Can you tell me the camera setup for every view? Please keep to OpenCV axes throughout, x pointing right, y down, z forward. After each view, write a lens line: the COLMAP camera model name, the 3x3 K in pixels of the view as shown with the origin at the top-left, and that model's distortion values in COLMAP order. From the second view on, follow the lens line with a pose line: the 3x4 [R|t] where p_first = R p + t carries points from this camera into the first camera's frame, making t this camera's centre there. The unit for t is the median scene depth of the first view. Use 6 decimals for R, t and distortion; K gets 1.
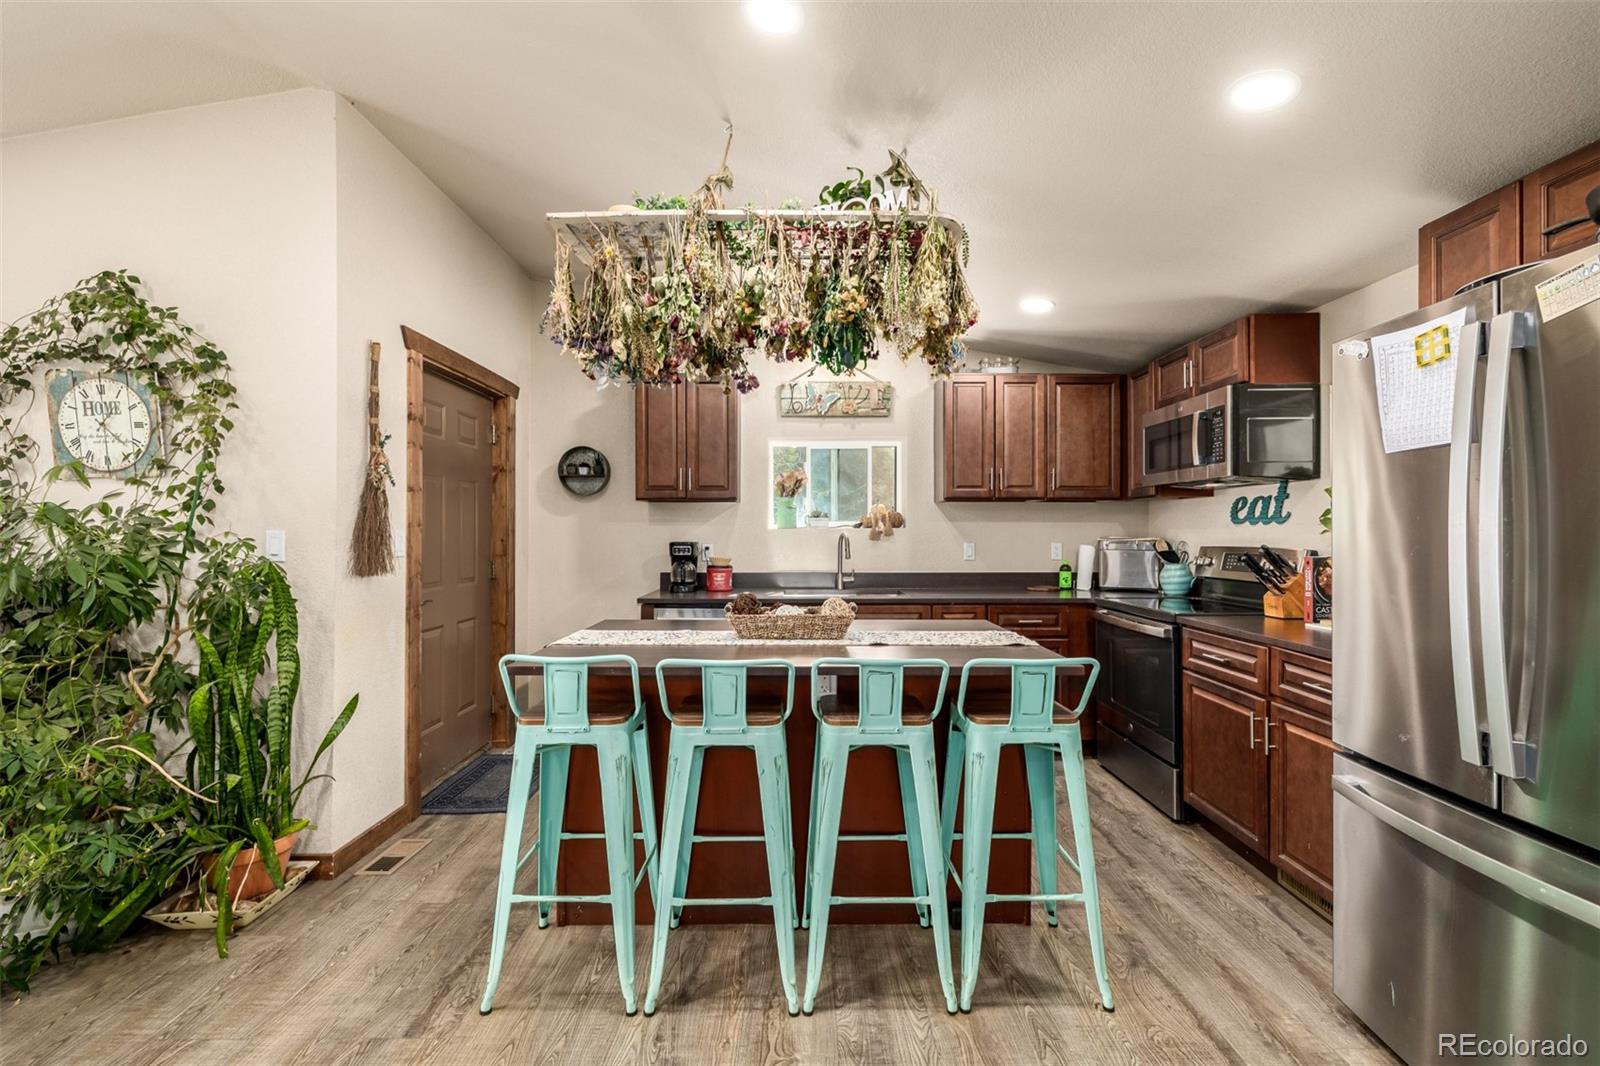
lens RADIAL K [[688.1, 0, 800.0], [0, 688.1, 533.0], [0, 0, 1]] dist [-0.000864, -0.000141]
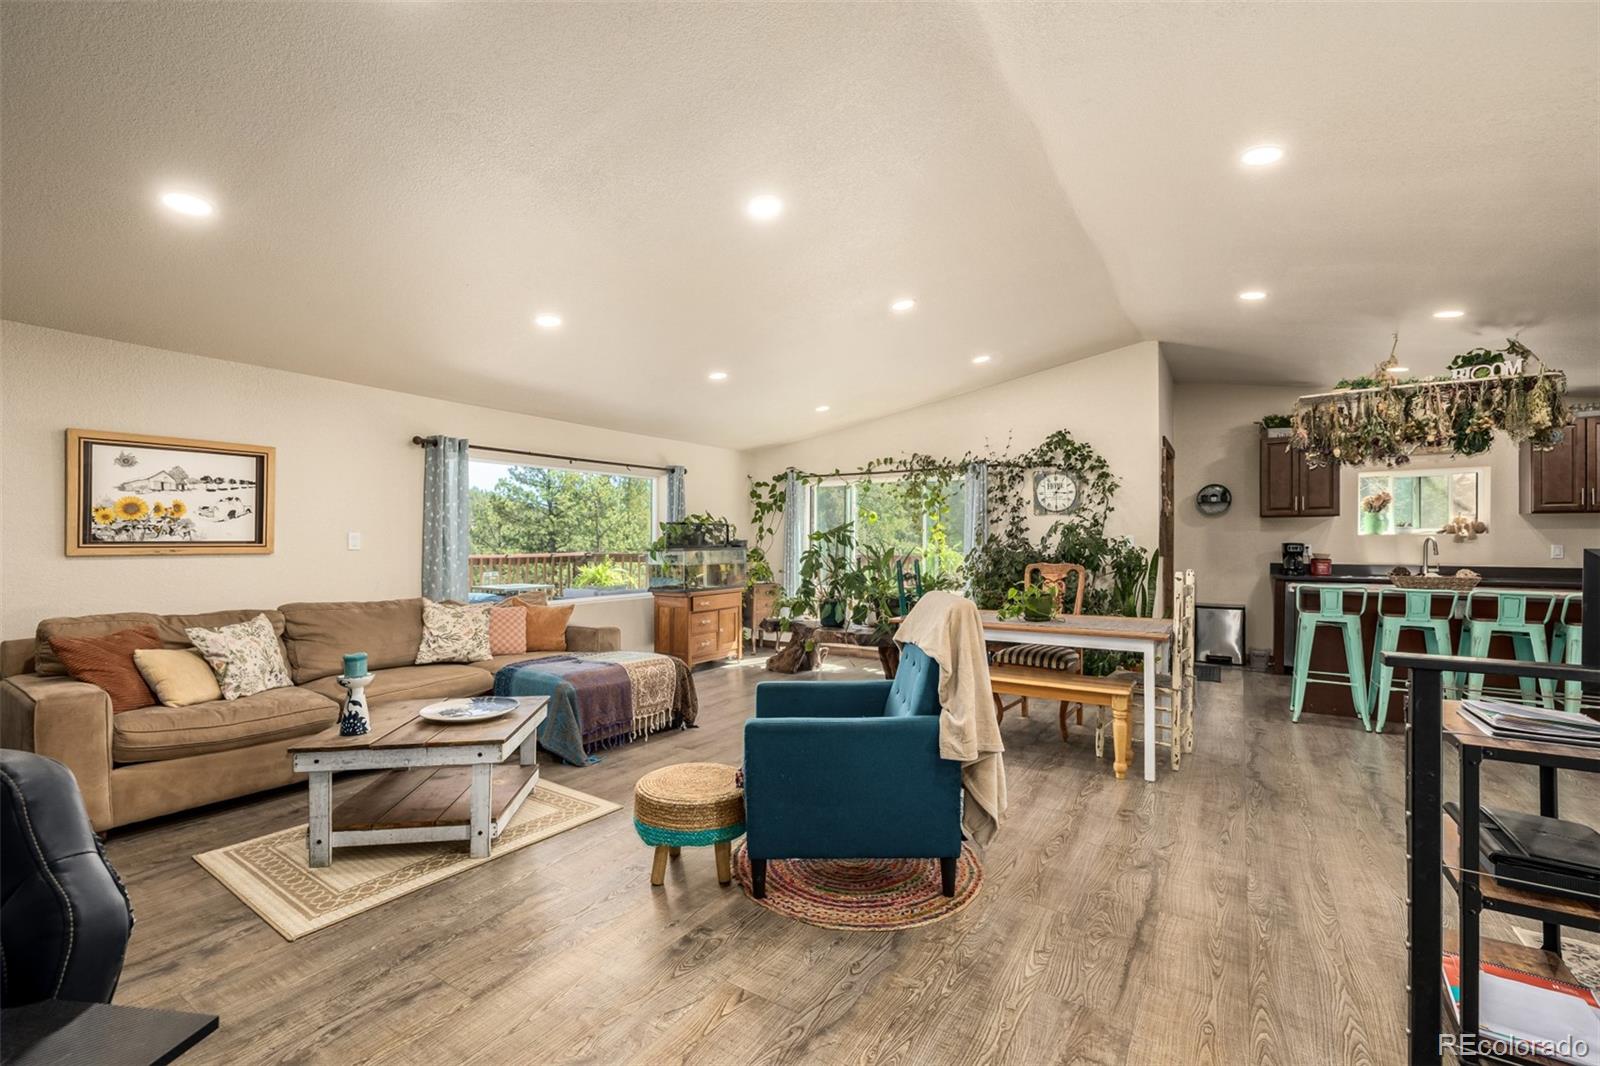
lens RADIAL K [[677.0, 0, 802.7], [0, 677.0, 539.2], [0, 0, 1]] dist [-0.001667, -0.000435]
pose [[0.835355, 0.002746, -0.549704, -0.270791], [-0.002774, 0.999996, 0.000780, 0.006554], [0.549704, 0.000874, 0.835359, -0.944494]]
